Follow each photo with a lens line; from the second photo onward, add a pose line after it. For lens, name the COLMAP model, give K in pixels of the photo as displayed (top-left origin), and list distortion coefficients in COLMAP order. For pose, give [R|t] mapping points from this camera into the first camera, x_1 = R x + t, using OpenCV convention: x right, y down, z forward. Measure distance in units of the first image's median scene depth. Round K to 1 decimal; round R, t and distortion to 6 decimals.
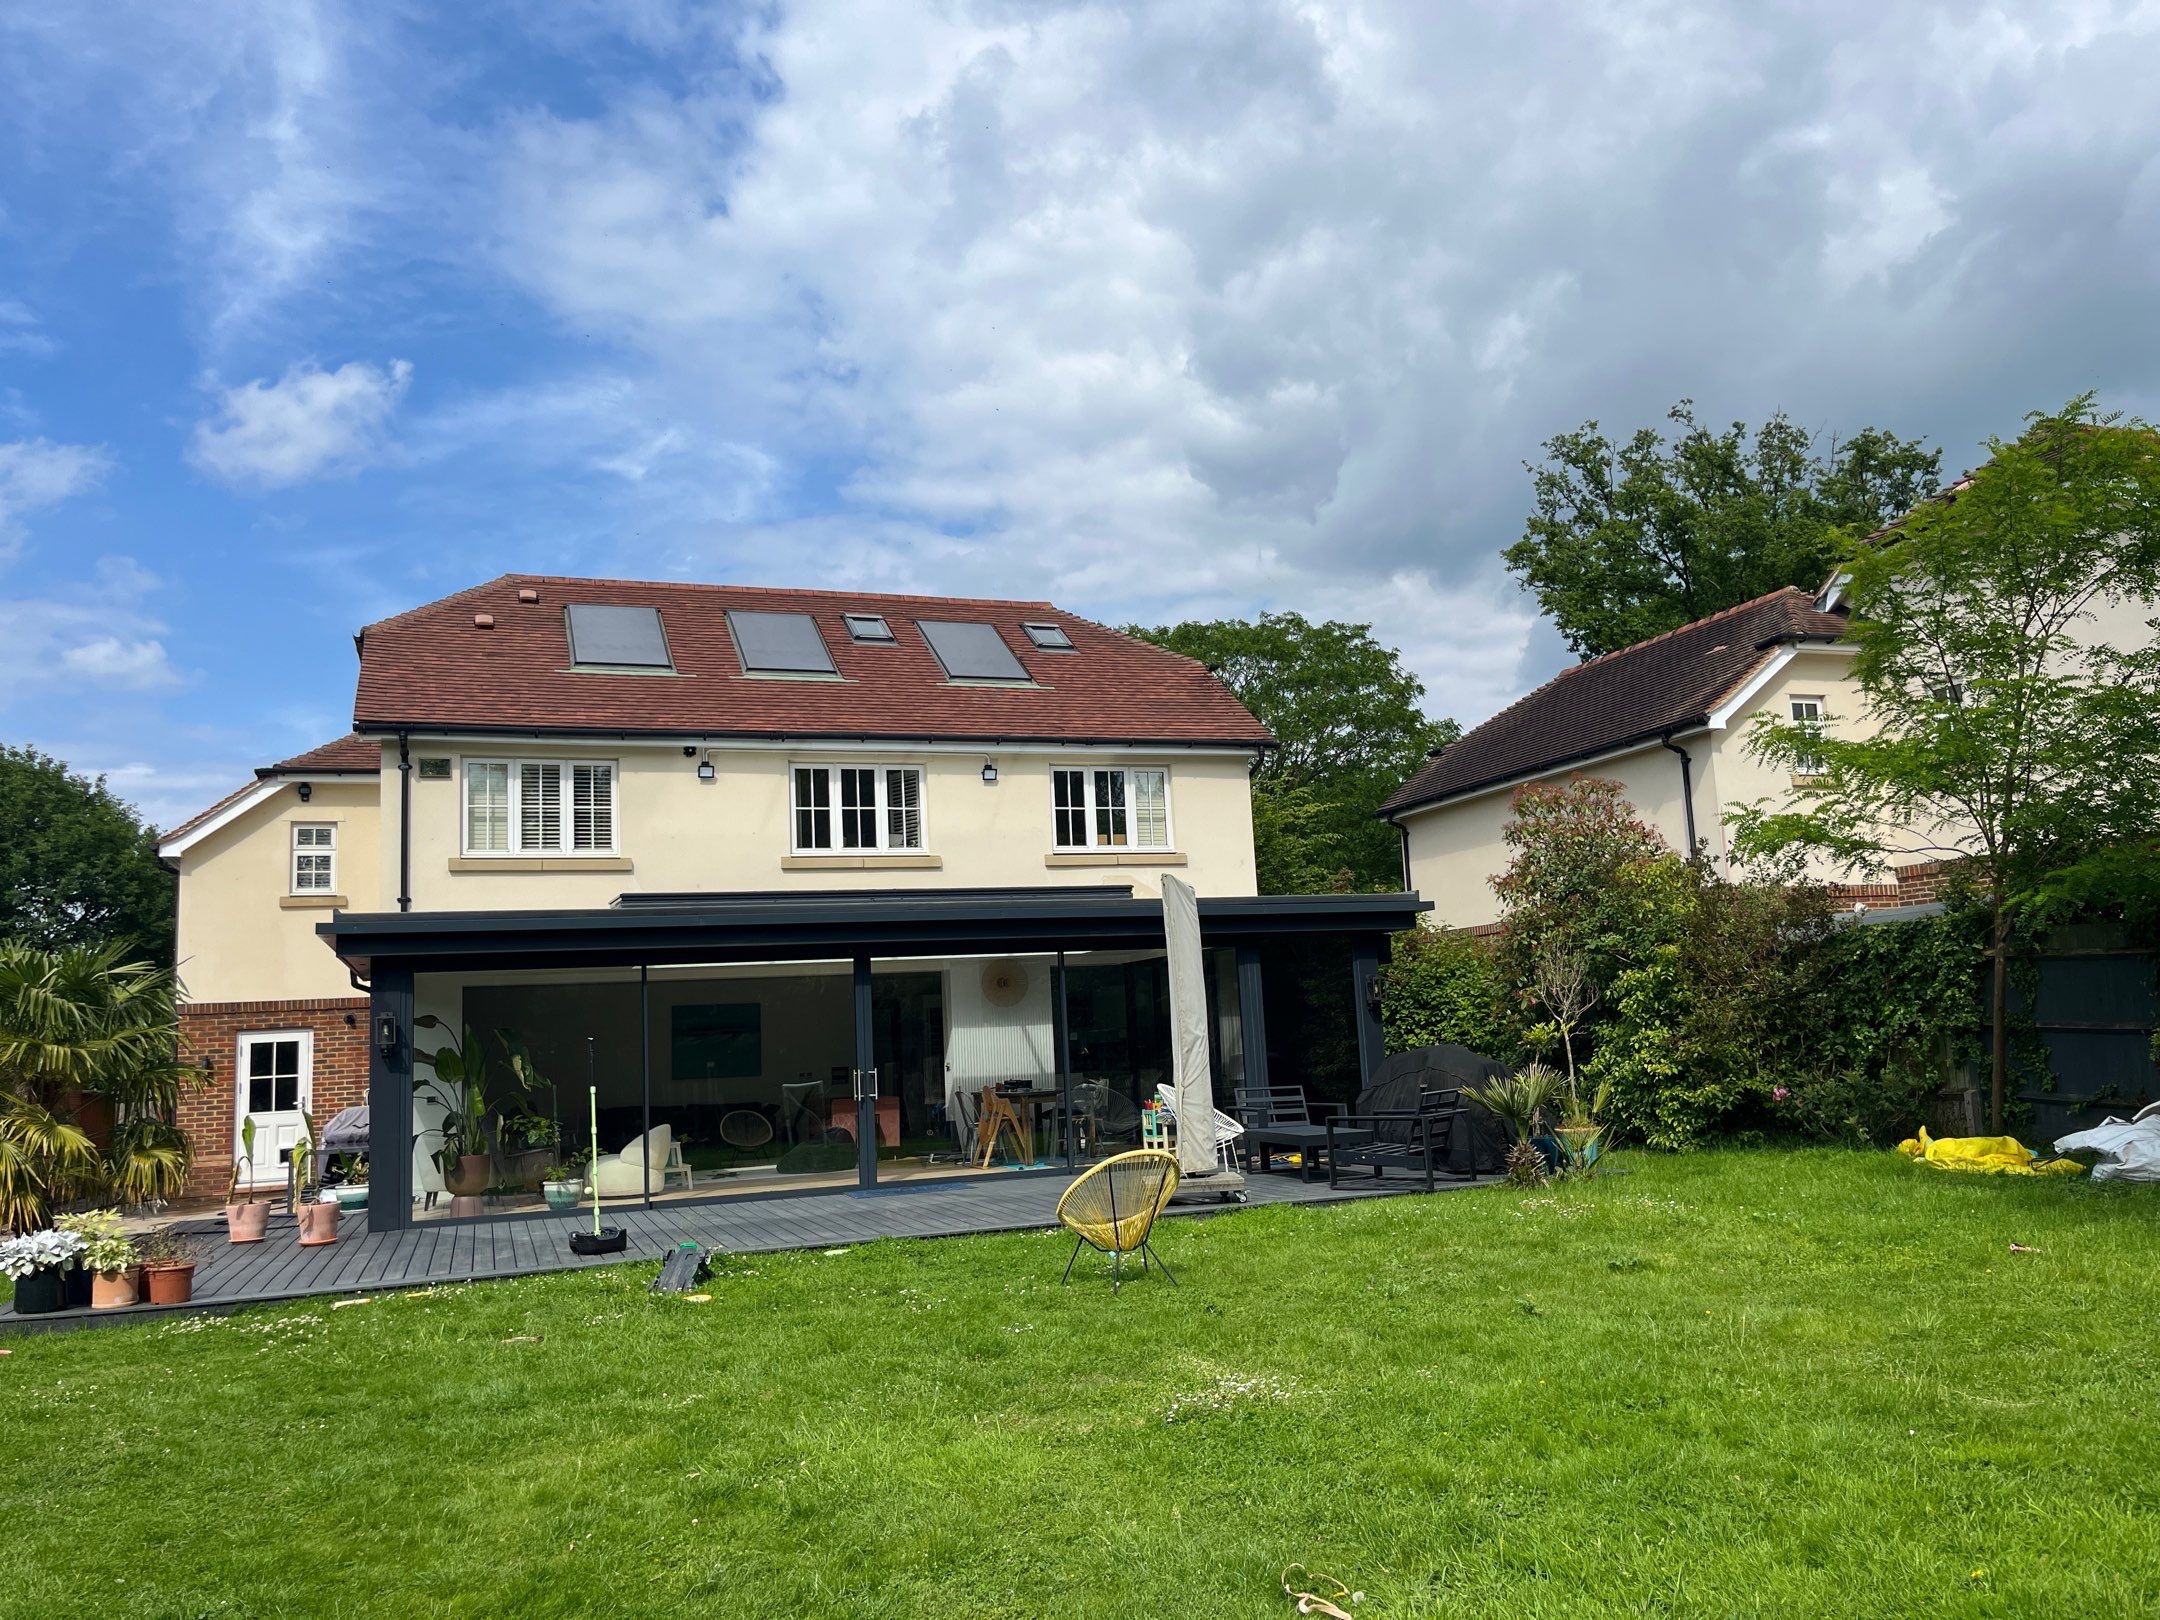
lens RADIAL K [[1679.2, 0, 1080.0], [0, 1679.2, 810.0], [0, 0, 1]] dist [0.056505, -0.081571]
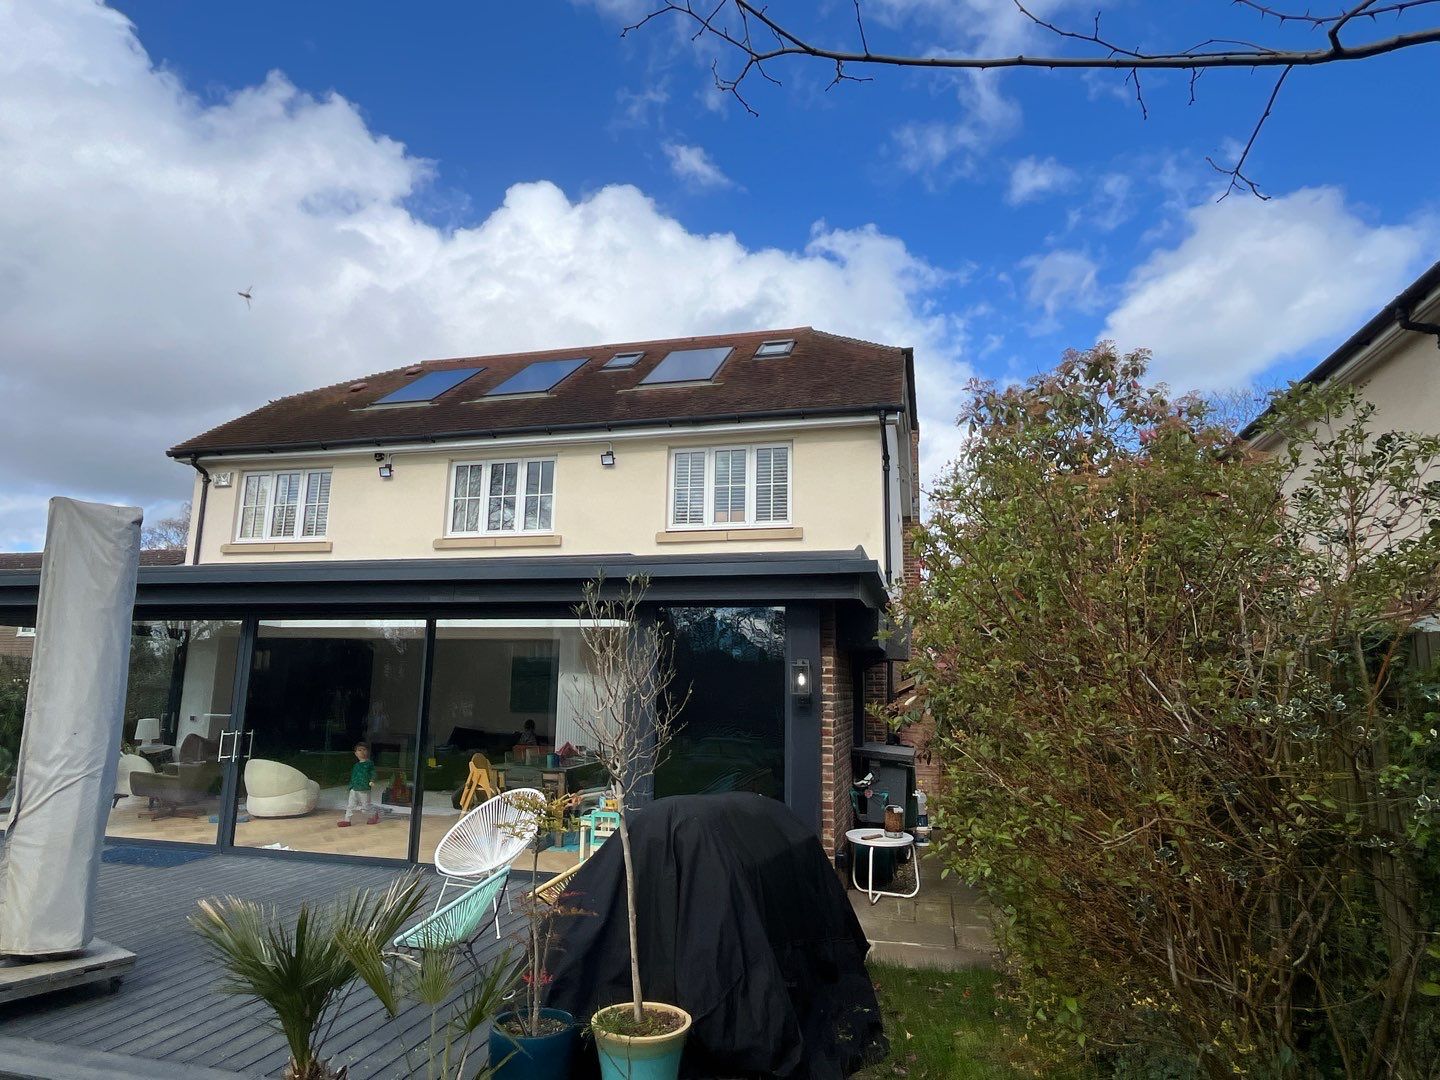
lens RADIAL K [[804.4, 0, 720.0], [0, 804.4, 540.0], [0, 0, 1]] dist [-0.003220, -0.023687]
pose [[0.829125, -0.038674, -0.557724, 0.358649], [0.018366, 0.998950, -0.041966, 0.065871], [0.558762, 0.024552, 0.828965, 0.759041]]
